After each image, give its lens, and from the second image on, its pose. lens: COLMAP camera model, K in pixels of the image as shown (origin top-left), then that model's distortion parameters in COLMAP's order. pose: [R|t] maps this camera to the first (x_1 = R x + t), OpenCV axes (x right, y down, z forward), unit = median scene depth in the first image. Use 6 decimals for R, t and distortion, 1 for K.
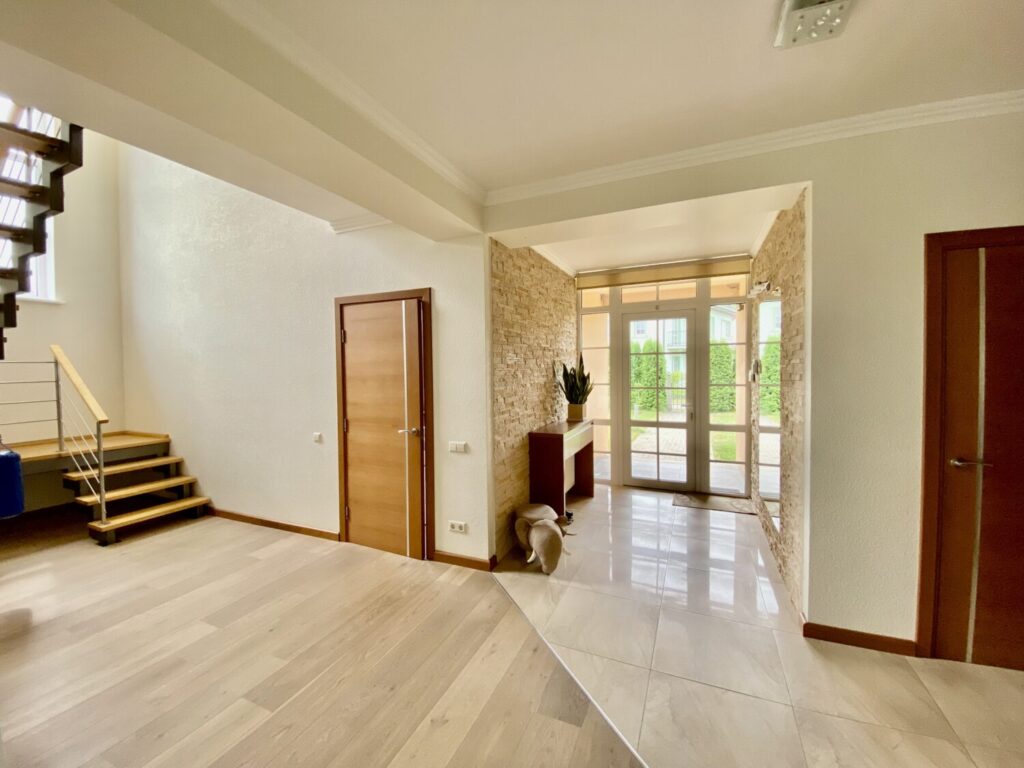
lens RADIAL K [[418.2, 0, 513.1], [0, 418.2, 380.6], [0, 0, 1]] dist [0.031256, -0.025134]
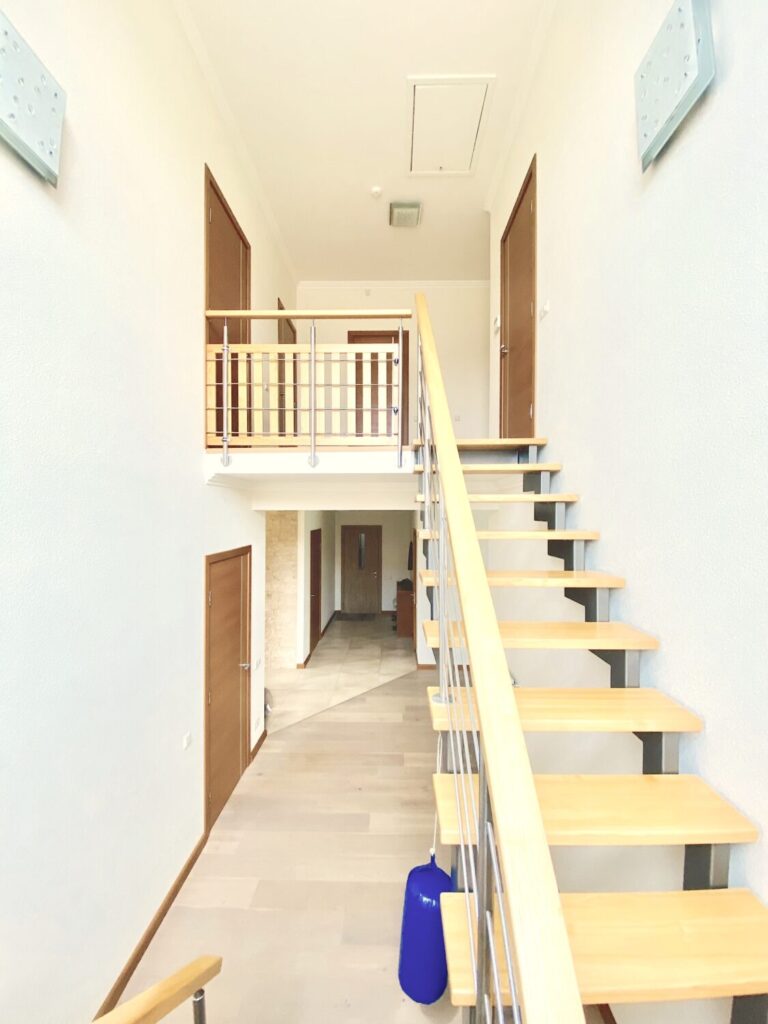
lens RADIAL K [[418.2, 0, 384.0], [0, 418.2, 512.0], [0, 0, 1]] dist [0.031256, -0.025134]
pose [[-0.382999, 0.006383, 0.923727, -1.205442], [0.031988, 0.999468, 0.006357, -0.252734], [-0.923195, 0.031982, -0.382999, 0.873968]]
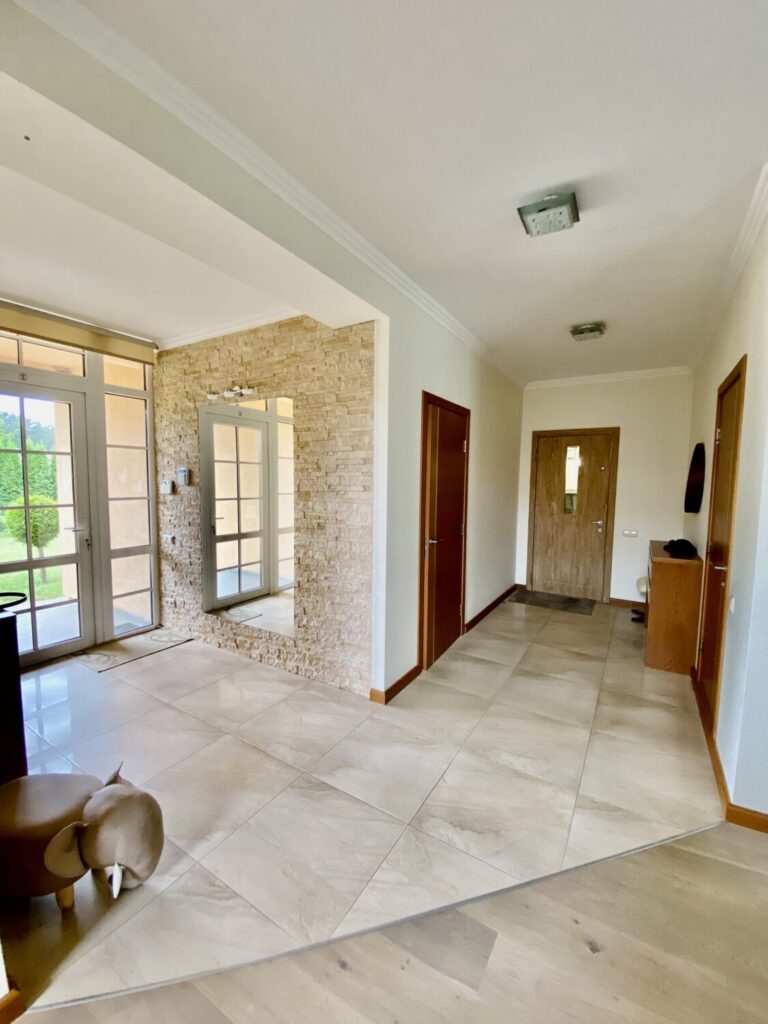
lens RADIAL K [[418.2, 0, 384.0], [0, 418.2, 512.0], [0, 0, 1]] dist [0.031256, -0.025134]
pose [[0.131201, -0.068092, 0.989015, -0.255606], [0.015834, 0.997655, 0.066586, -0.011257], [-0.991229, 0.006924, 0.131972, 0.471955]]
